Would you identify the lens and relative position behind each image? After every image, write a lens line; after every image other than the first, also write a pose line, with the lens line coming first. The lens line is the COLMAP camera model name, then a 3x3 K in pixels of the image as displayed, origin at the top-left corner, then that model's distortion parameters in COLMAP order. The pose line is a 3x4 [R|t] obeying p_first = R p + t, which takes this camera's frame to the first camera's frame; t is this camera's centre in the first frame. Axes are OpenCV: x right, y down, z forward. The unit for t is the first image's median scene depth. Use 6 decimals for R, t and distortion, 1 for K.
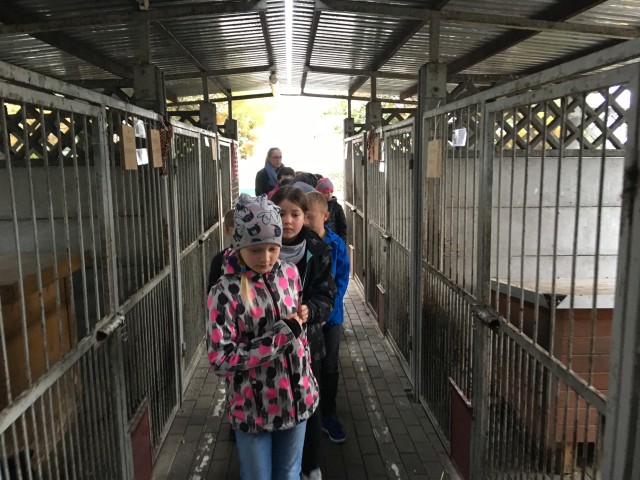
lens RADIAL K [[547.2, 0, 320.0], [0, 547.2, 240.0], [0, 0, 1]] dist [-0.001782, -0.003019]
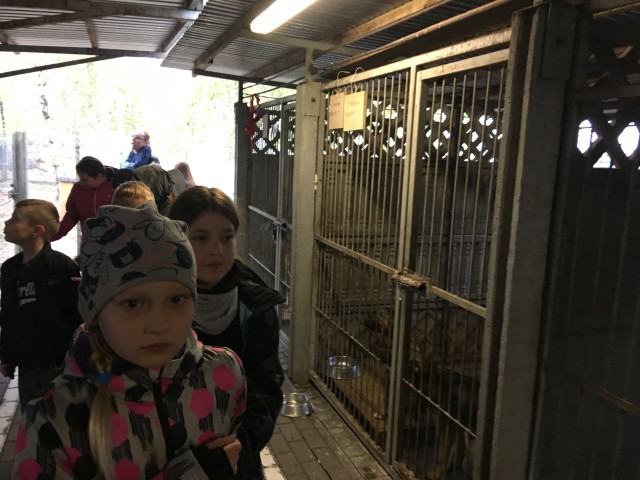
lens RADIAL K [[547.2, 0, 320.0], [0, 547.2, 240.0], [0, 0, 1]] dist [-0.001782, -0.003019]
pose [[0.970455, 0.024692, 0.240014, -0.076088], [-0.024004, 0.999695, -0.005791, -0.038024], [-0.240084, -0.000142, 0.970752, 0.526247]]
